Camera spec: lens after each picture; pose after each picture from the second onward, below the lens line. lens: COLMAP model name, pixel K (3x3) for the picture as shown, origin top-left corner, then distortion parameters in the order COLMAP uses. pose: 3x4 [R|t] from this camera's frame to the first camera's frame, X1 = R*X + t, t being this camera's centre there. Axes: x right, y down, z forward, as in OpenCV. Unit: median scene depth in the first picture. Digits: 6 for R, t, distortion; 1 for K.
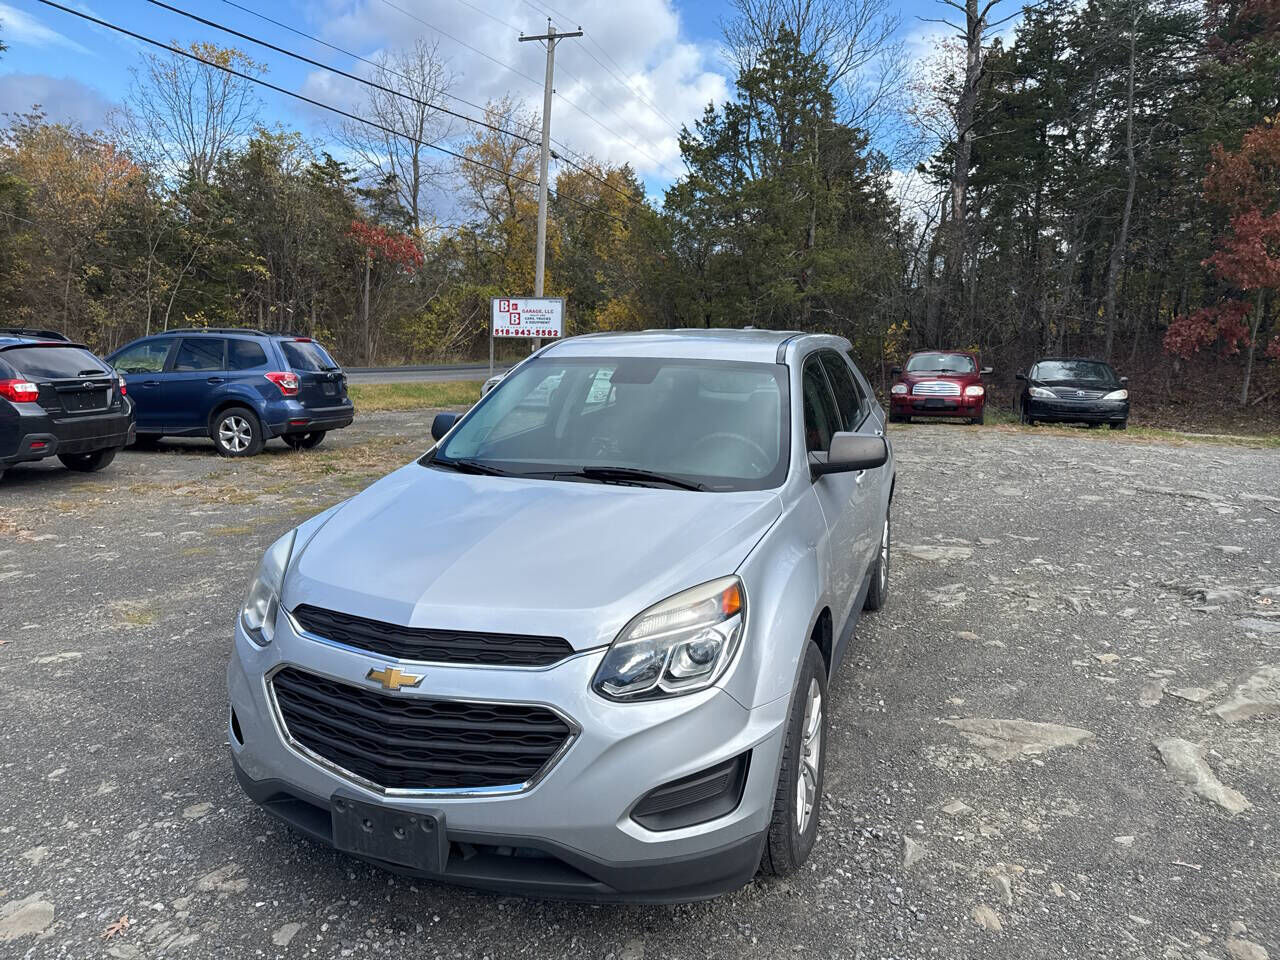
lens RADIAL K [[874.9, 0, 641.3], [0, 874.9, 484.2], [0, 0, 1]] dist [0.047154, -0.048404]
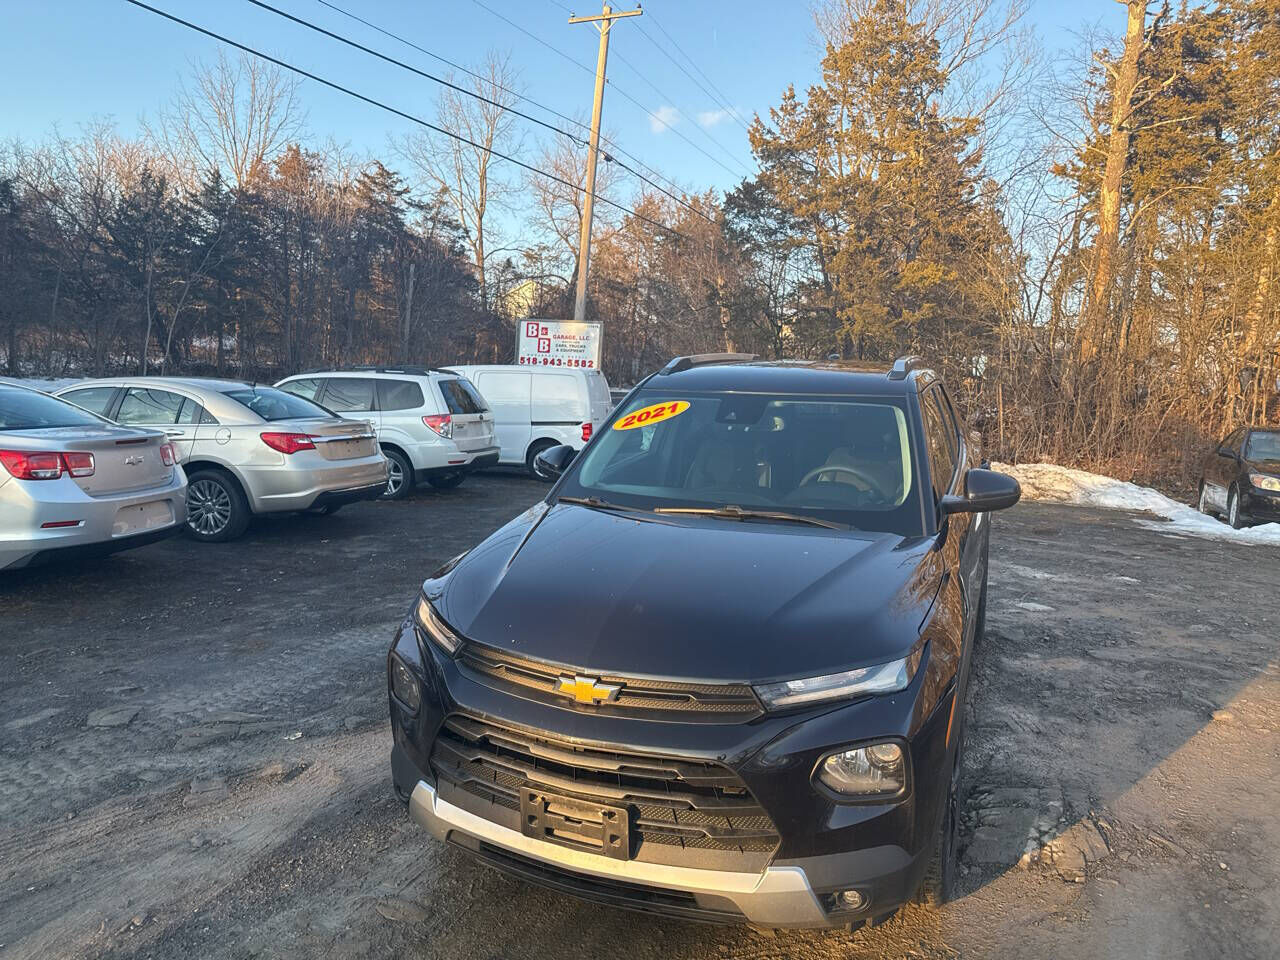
lens RADIAL K [[874.9, 0, 664.1], [0, 874.9, 482.6], [0, 0, 1]] dist [0.047154, -0.048404]
pose [[0.996406, 0.044174, -0.072280, 0.035463], [-0.047034, 0.998156, -0.038364, -0.033752], [0.070452, 0.041626, 0.996646, 0.194325]]
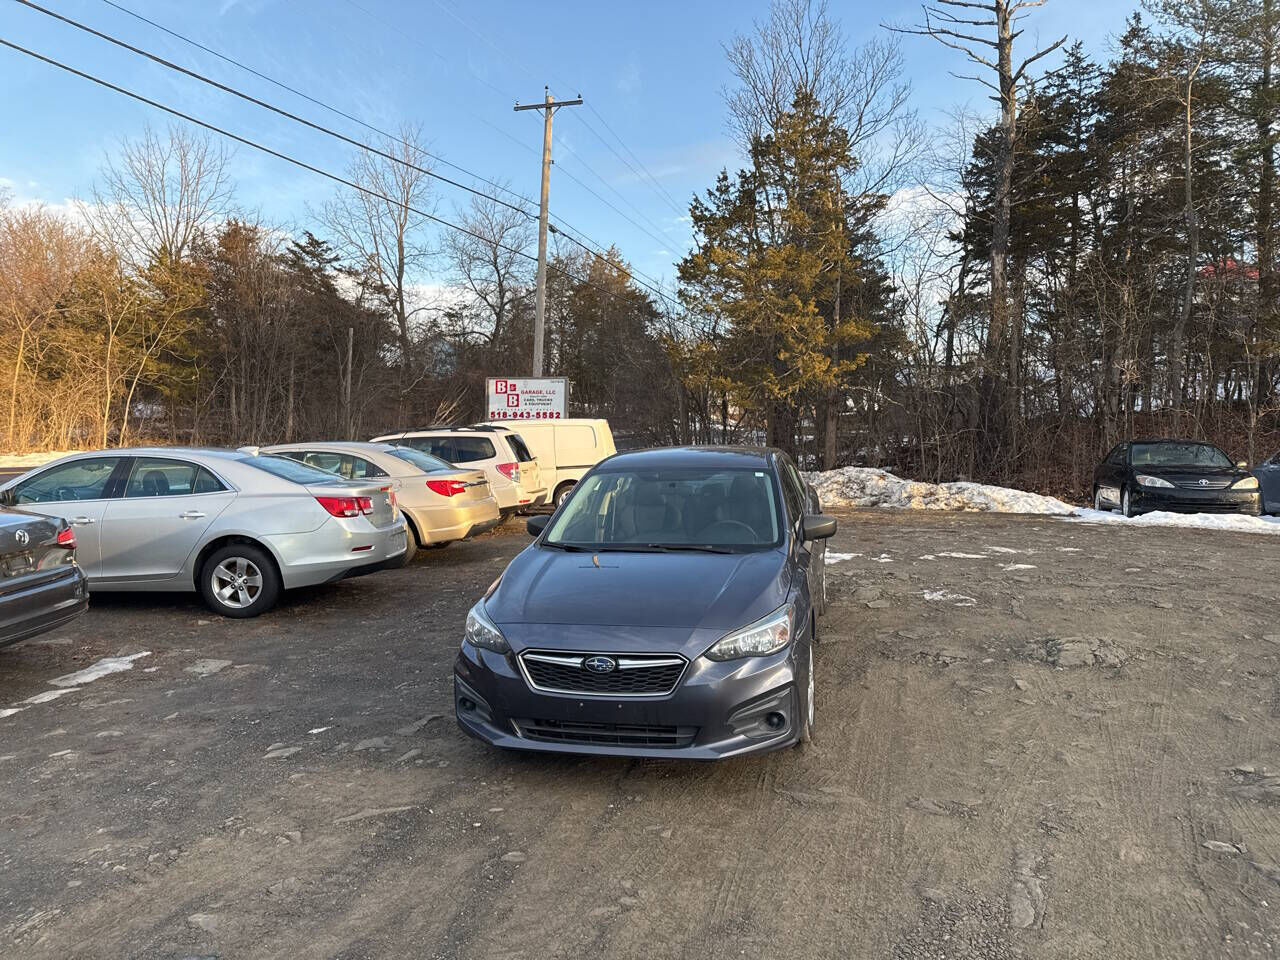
lens RADIAL K [[874.9, 0, 647.3], [0, 874.9, 487.2], [0, 0, 1]] dist [0.047154, -0.048404]
pose [[0.999470, -0.013402, 0.029666, -0.033452], [0.015895, 0.996217, -0.085433, -0.019176], [-0.028409, 0.085859, 0.995902, 0.098460]]
